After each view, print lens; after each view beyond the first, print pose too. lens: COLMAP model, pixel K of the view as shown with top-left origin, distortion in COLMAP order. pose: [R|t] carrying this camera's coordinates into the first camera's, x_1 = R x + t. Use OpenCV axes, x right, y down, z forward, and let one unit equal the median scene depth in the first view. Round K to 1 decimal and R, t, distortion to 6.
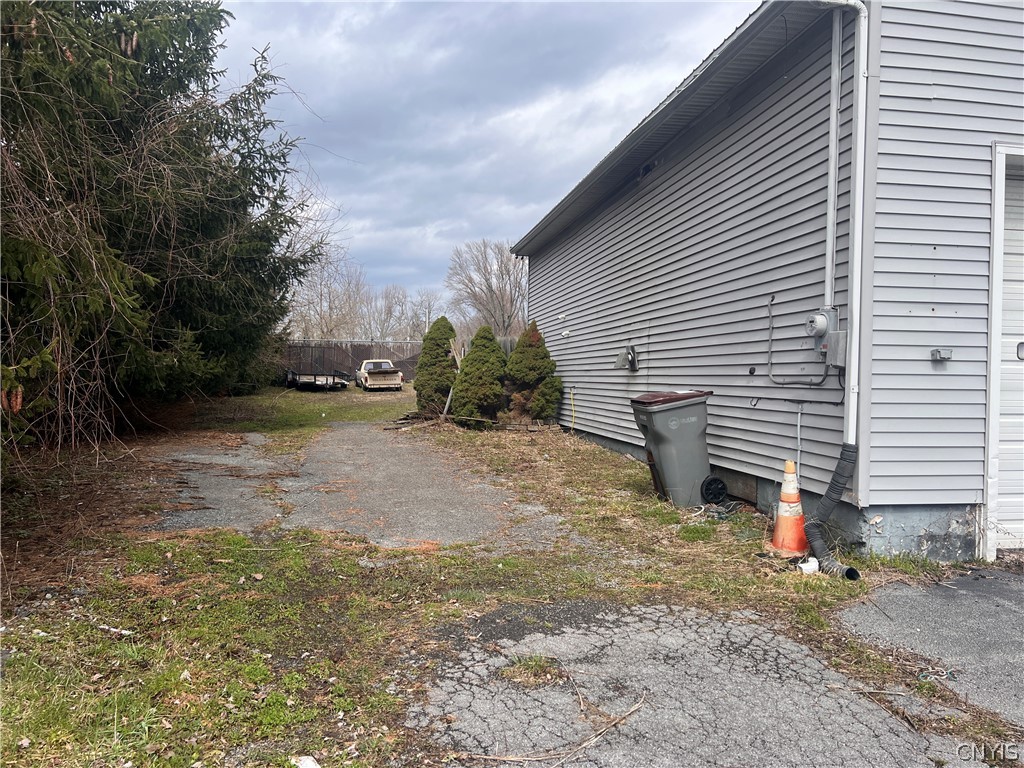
lens RADIAL K [[772.1, 0, 513.8], [0, 772.1, 386.5], [0, 0, 1]] dist [0.016824, 0.002697]
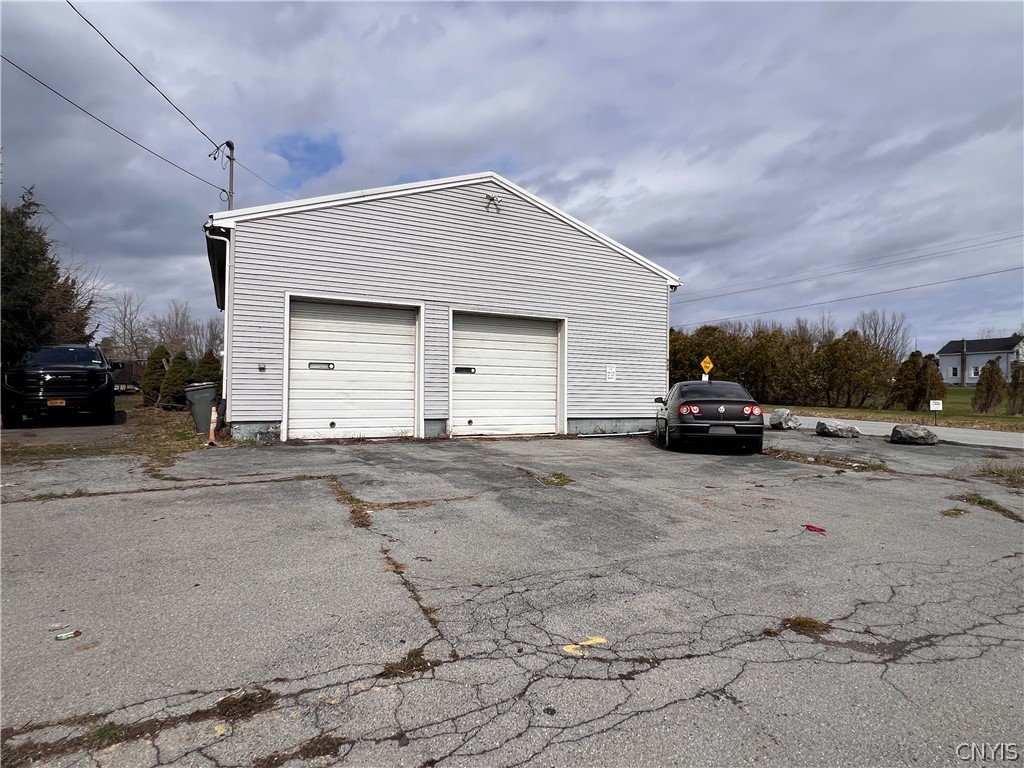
lens RADIAL K [[562.8, 0, 512.3], [0, 562.8, 383.5], [0, 0, 1]] dist [-0.006158, -0.001699]
pose [[0.955510, 0.001029, 0.294955, 0.800639], [0.005903, 0.999727, -0.022612, 0.069328], [-0.294898, 0.023347, 0.955243, -1.157684]]
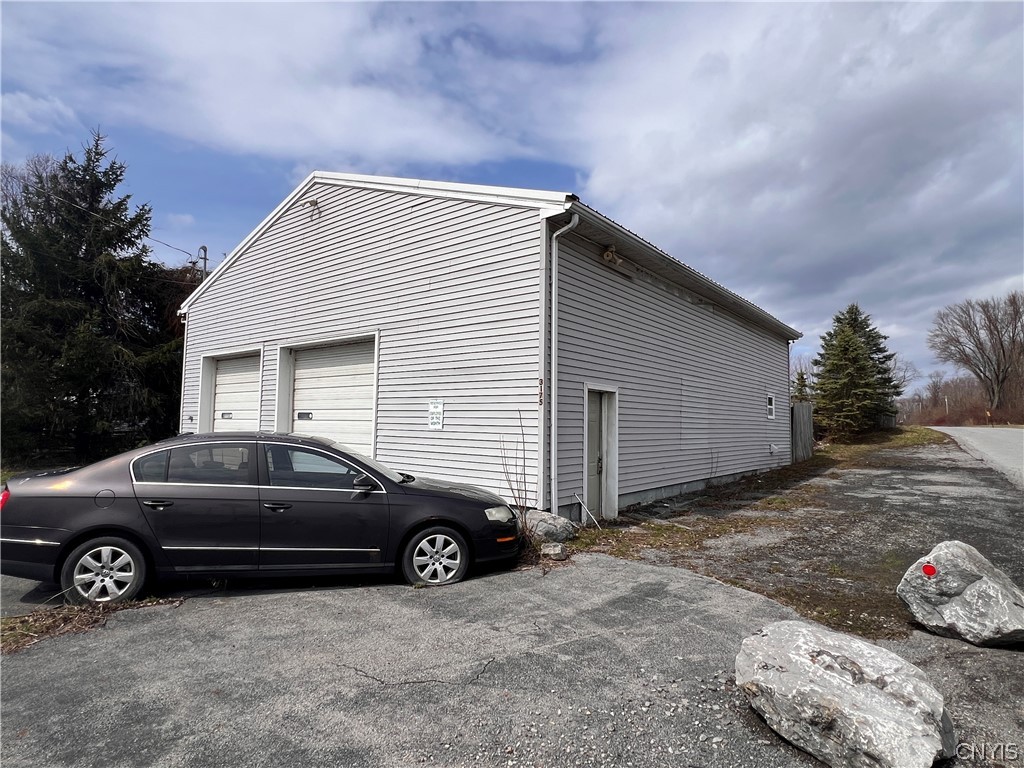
lens RADIAL K [[562.8, 0, 511.7], [0, 562.8, 385.4], [0, 0, 1]] dist [-0.006158, -0.001699]
pose [[0.661708, -0.056482, -0.747631, 3.253888], [-0.012181, 0.996217, -0.086043, 0.013396], [0.749662, 0.066042, 0.658517, 0.390117]]
